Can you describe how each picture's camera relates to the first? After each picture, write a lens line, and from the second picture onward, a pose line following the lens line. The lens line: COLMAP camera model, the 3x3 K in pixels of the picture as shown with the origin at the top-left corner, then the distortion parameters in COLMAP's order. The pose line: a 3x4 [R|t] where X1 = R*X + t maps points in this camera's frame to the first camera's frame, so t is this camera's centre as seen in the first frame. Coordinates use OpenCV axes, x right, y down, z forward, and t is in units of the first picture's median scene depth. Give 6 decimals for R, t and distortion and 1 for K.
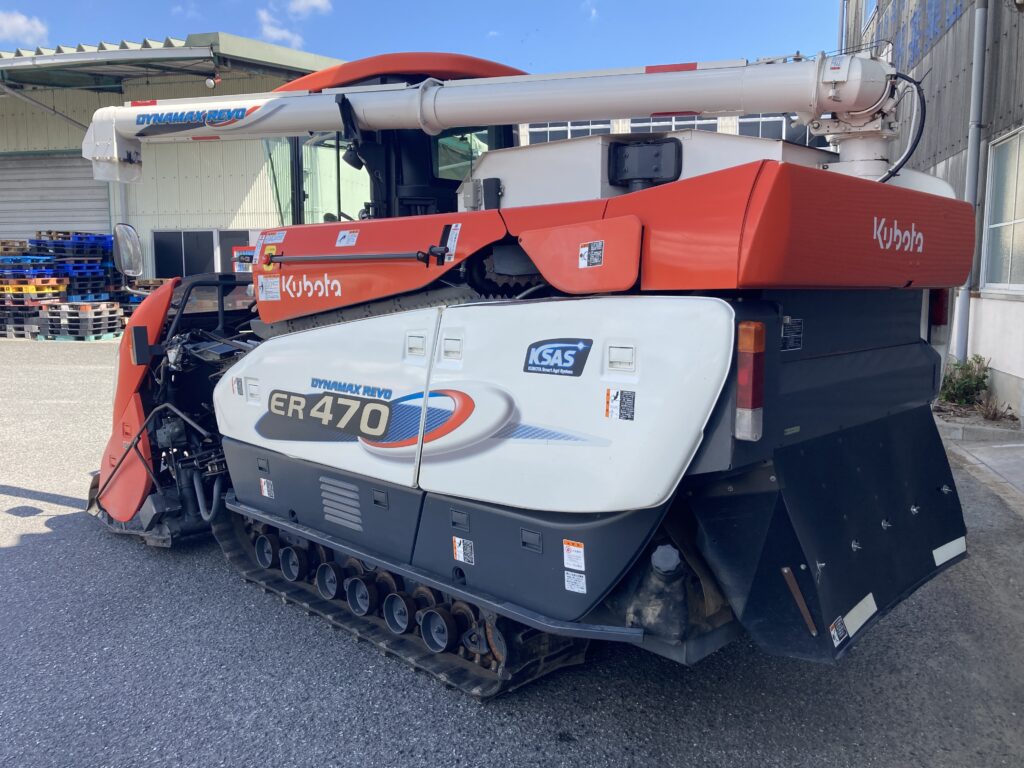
lens RADIAL K [[844.8, 0, 512.4], [0, 844.8, 359.5], [0, 0, 1]] dist [0.135261, -0.321447]
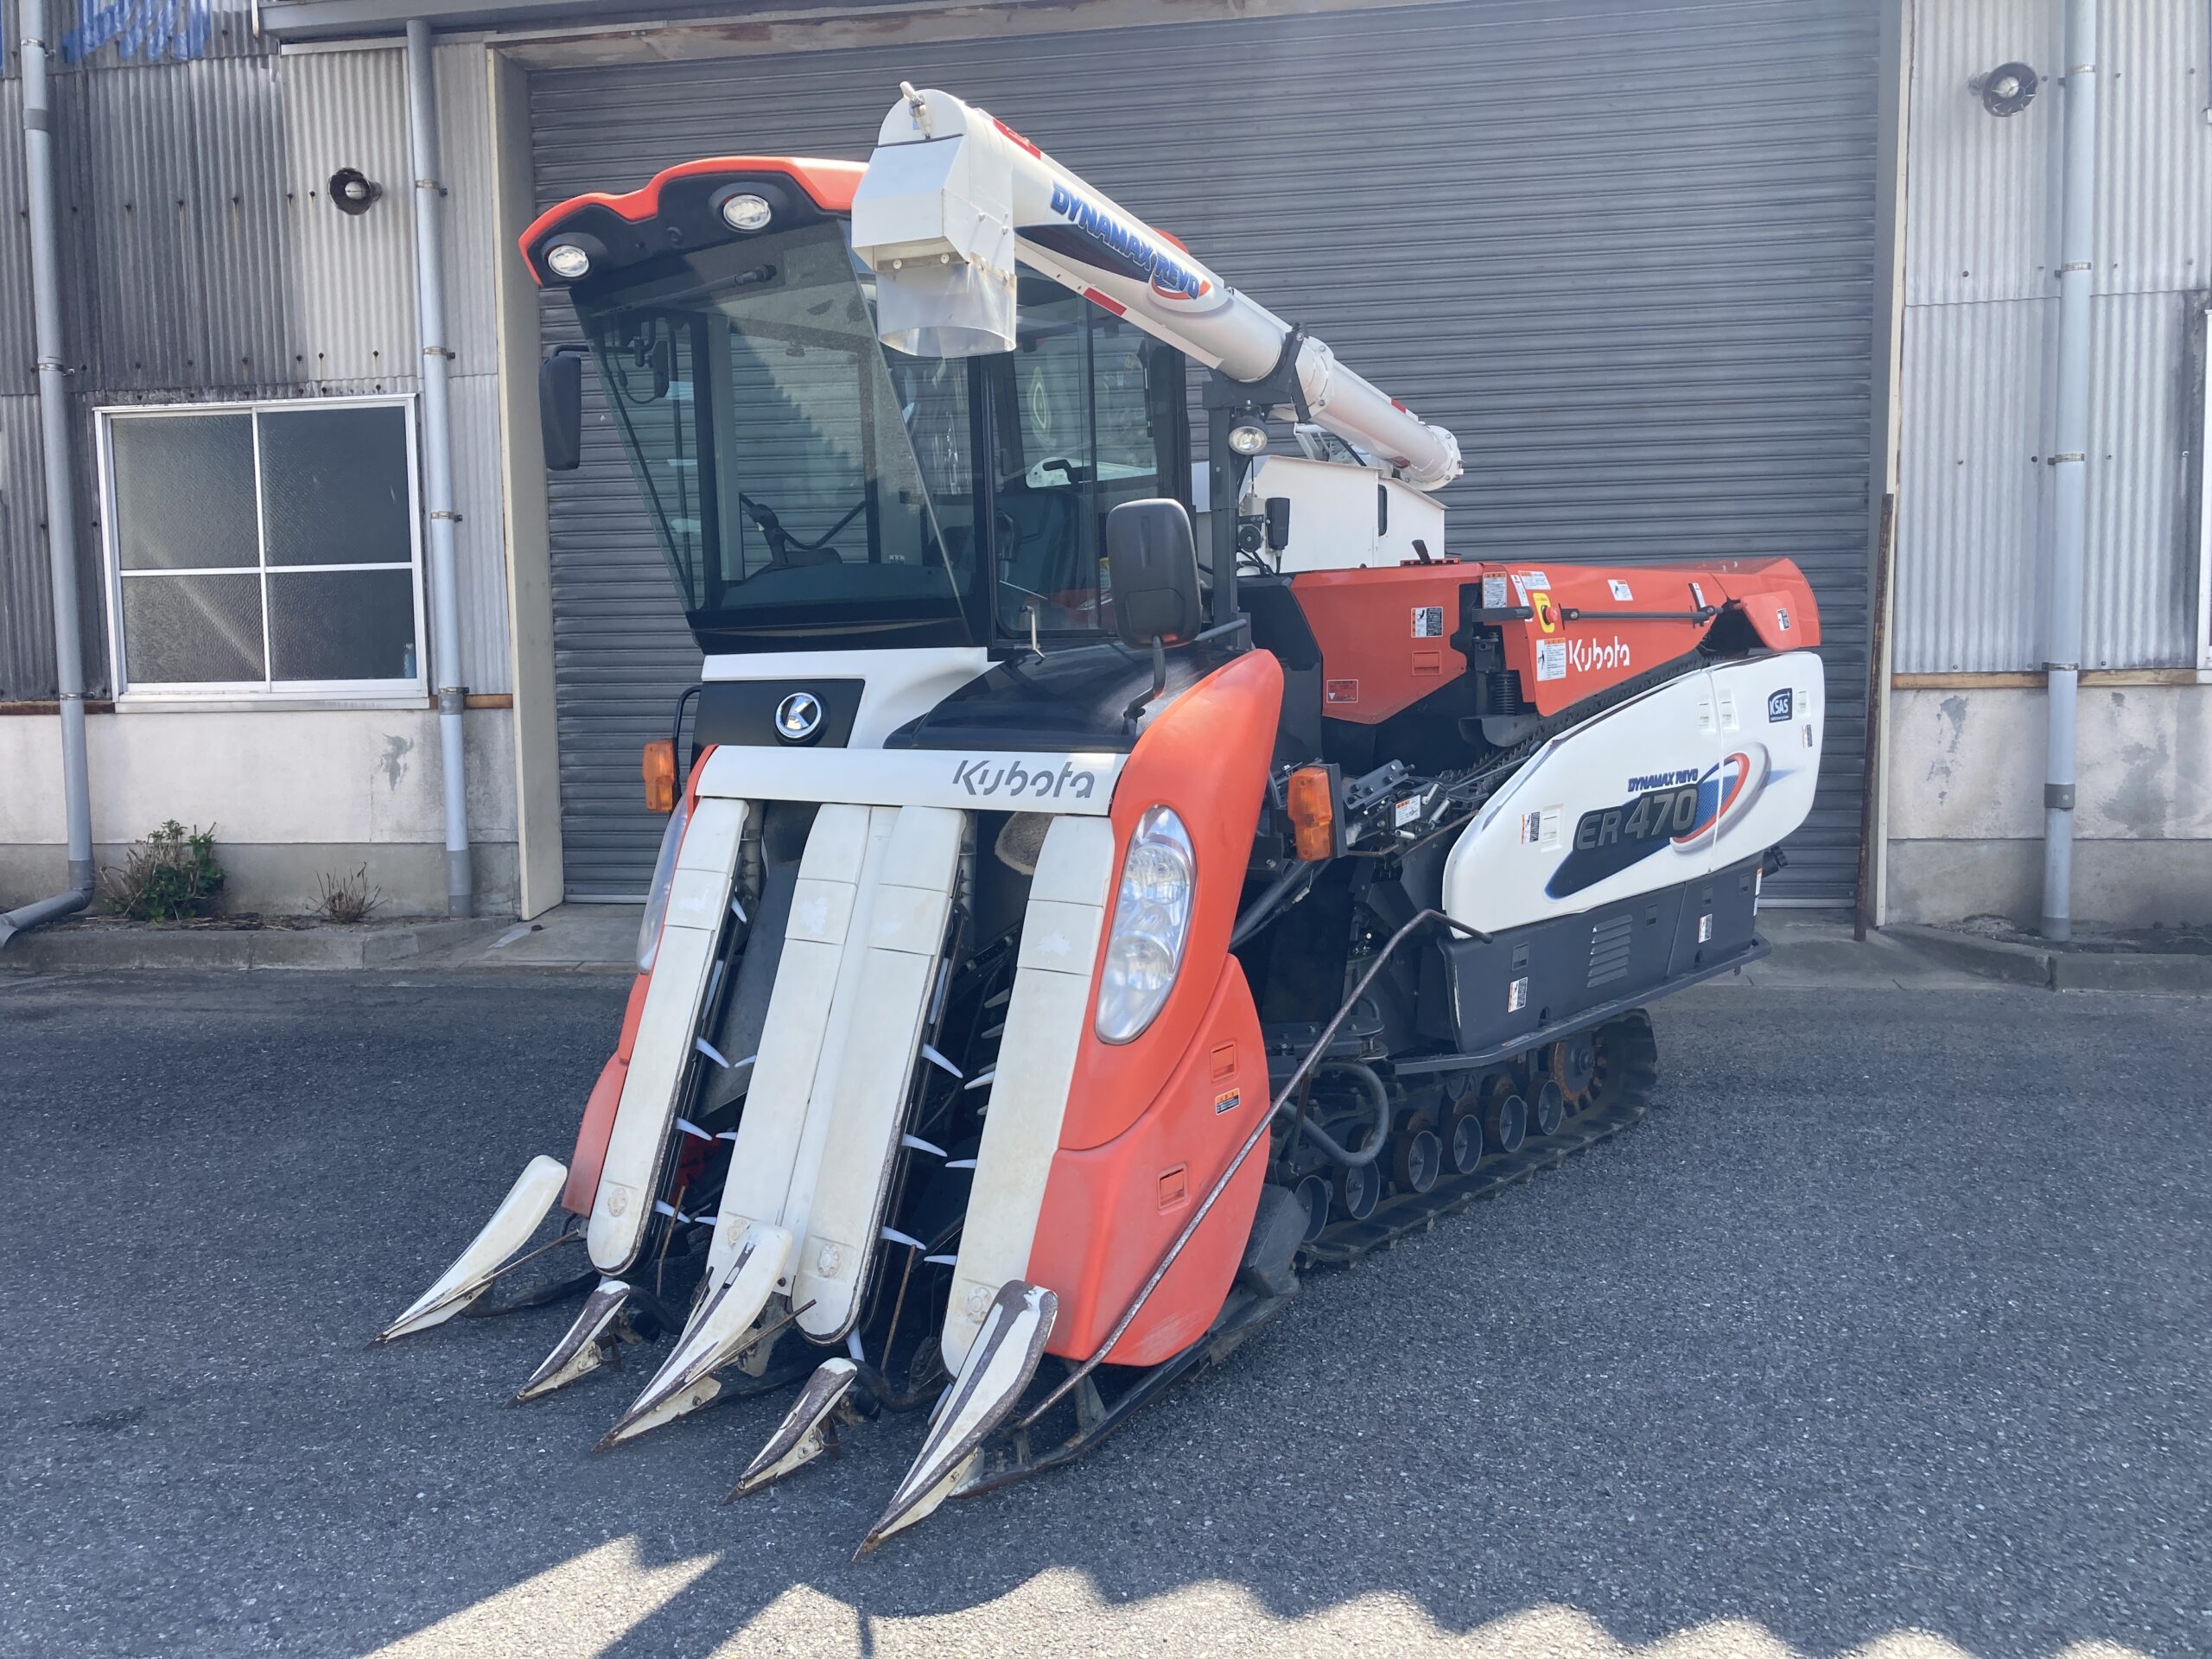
lens RADIAL K [[1835.2, 0, 1099.5], [0, 1835.2, 784.5], [0, 0, 1]] dist [0.015022, -0.005936]
pose [[-0.087657, -0.068078, 0.993822, -1.687846], [0.115088, 0.990289, 0.077987, -0.142367], [-0.989480, 0.121213, -0.078971, 1.513598]]
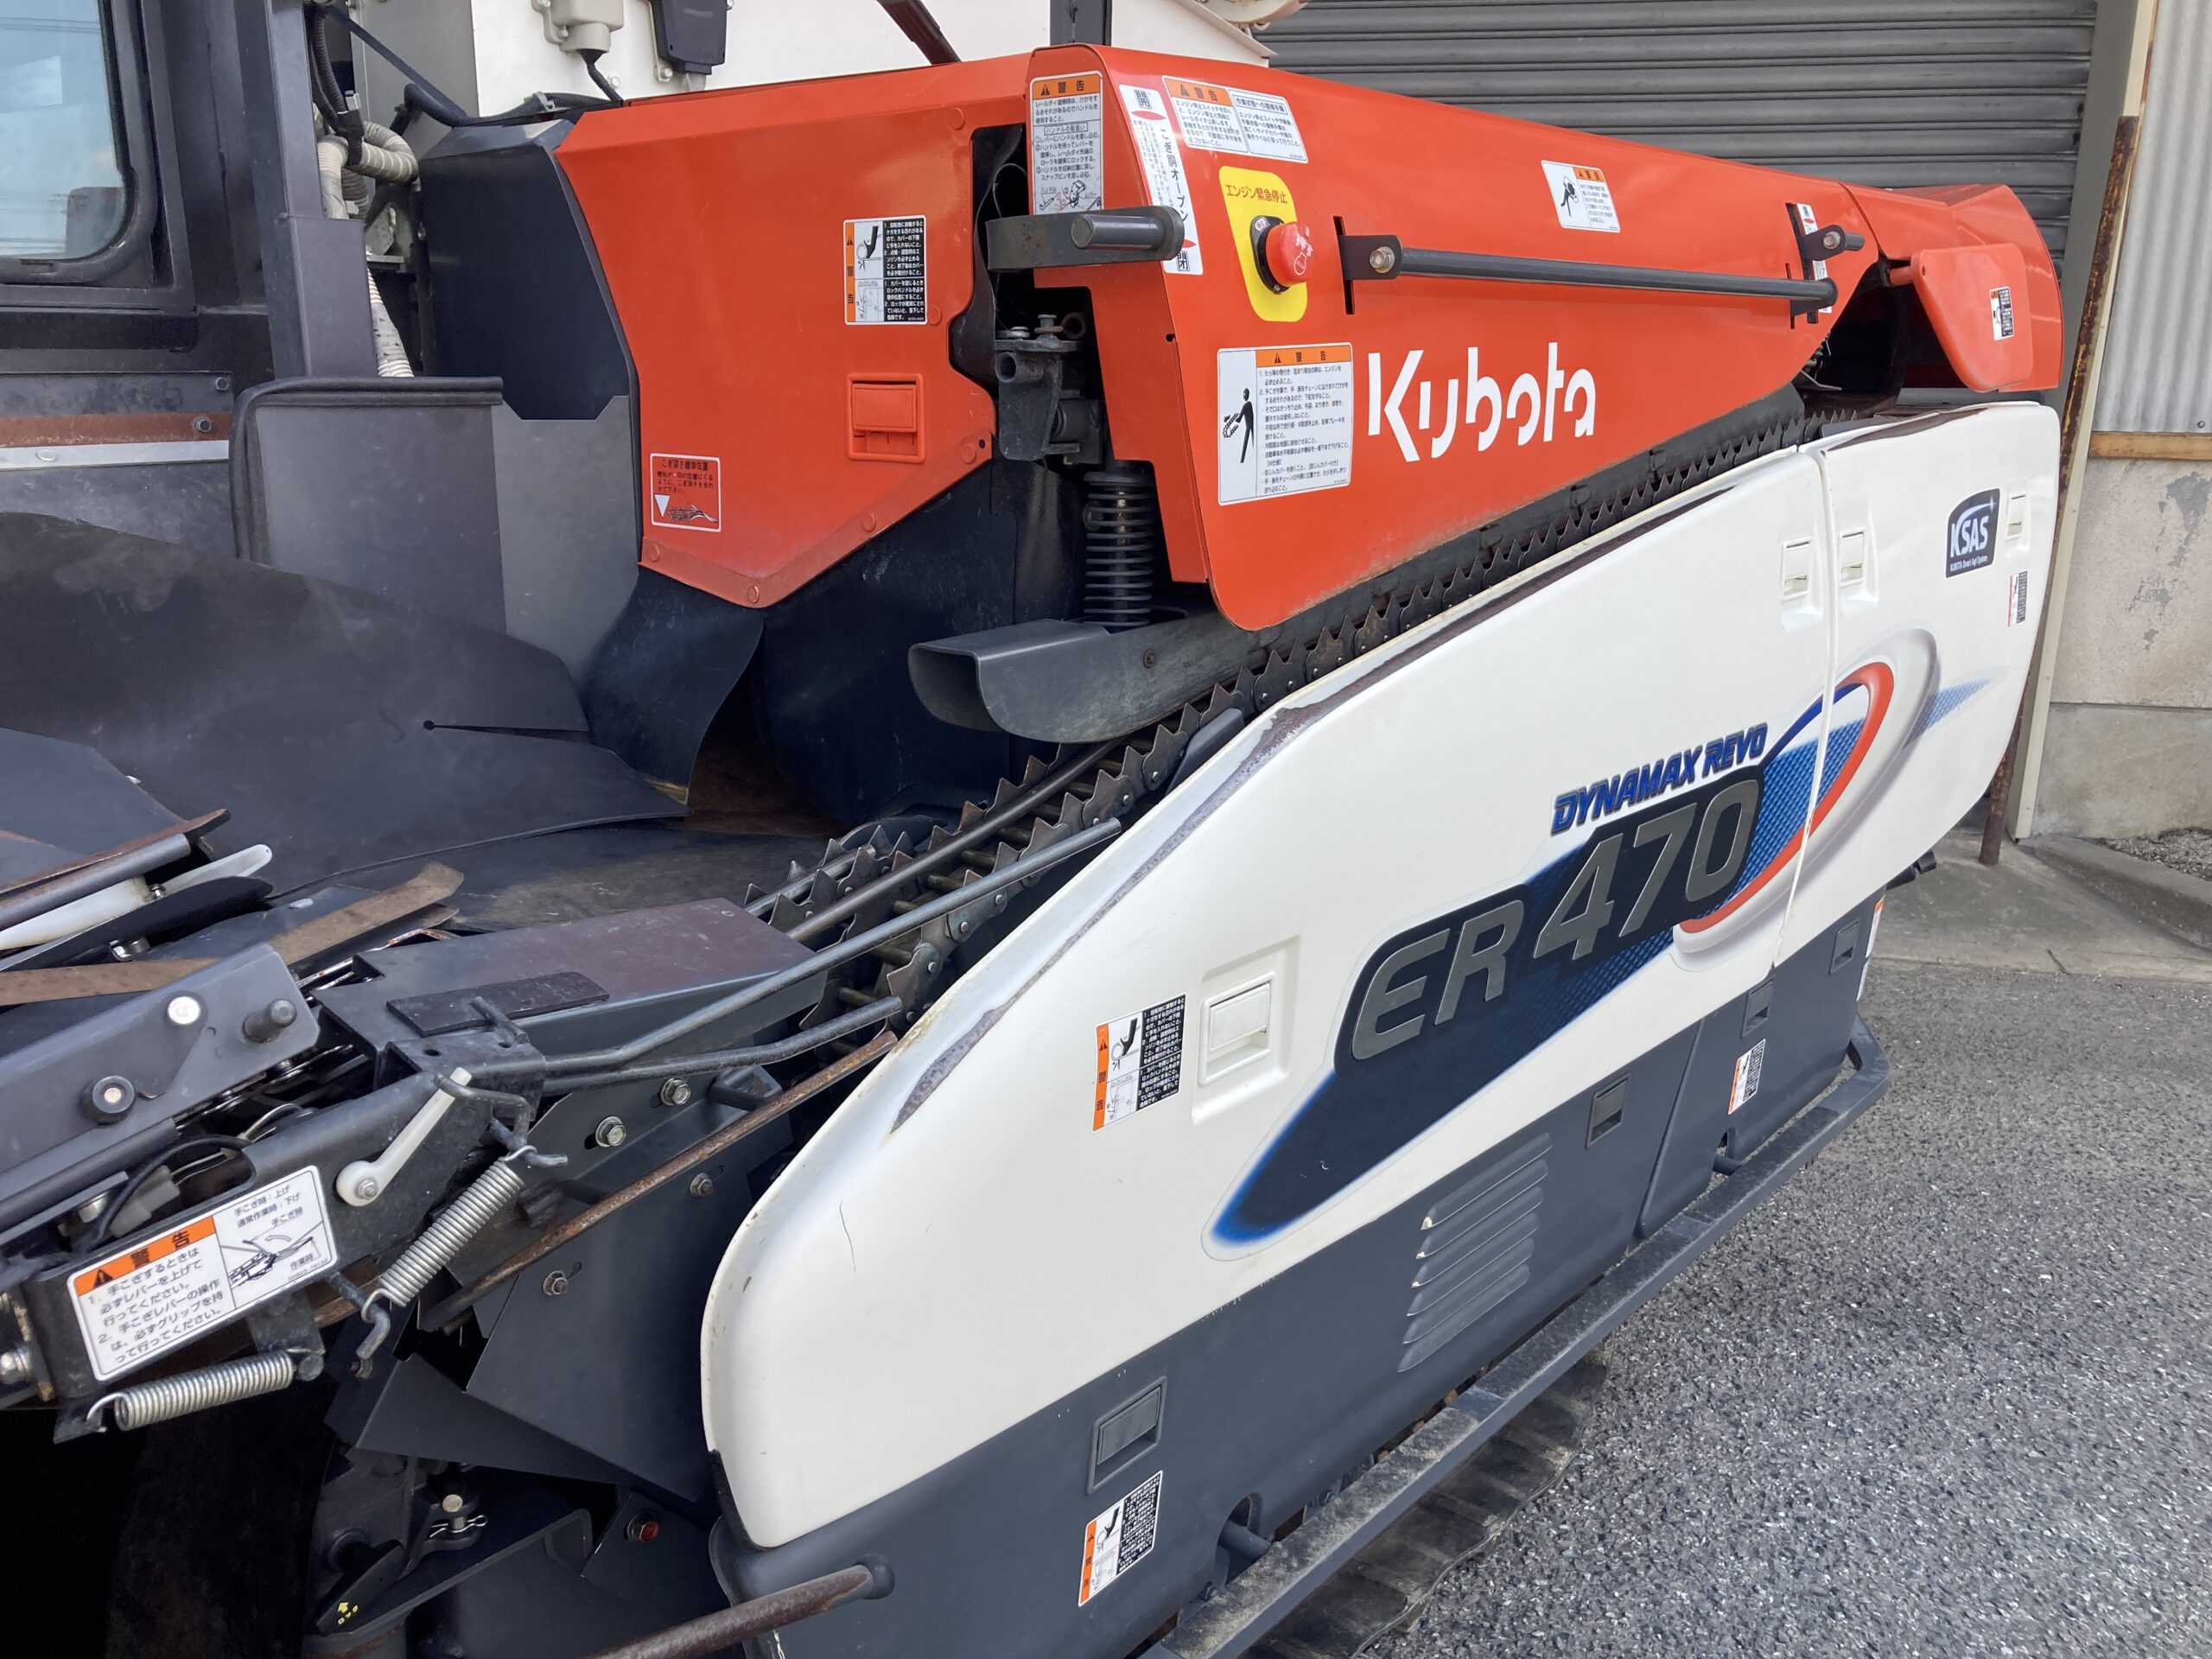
lens RADIAL K [[1868.0, 0, 1140.0], [0, 1868.0, 869.8], [0, 0, 1]] dist [-0.001372, -0.002611]
pose [[-0.086447, -0.263777, 0.960702, -0.705964], [0.084728, 0.958872, 0.270899, -0.106323], [-0.992647, 0.104817, -0.060543, 1.108092]]
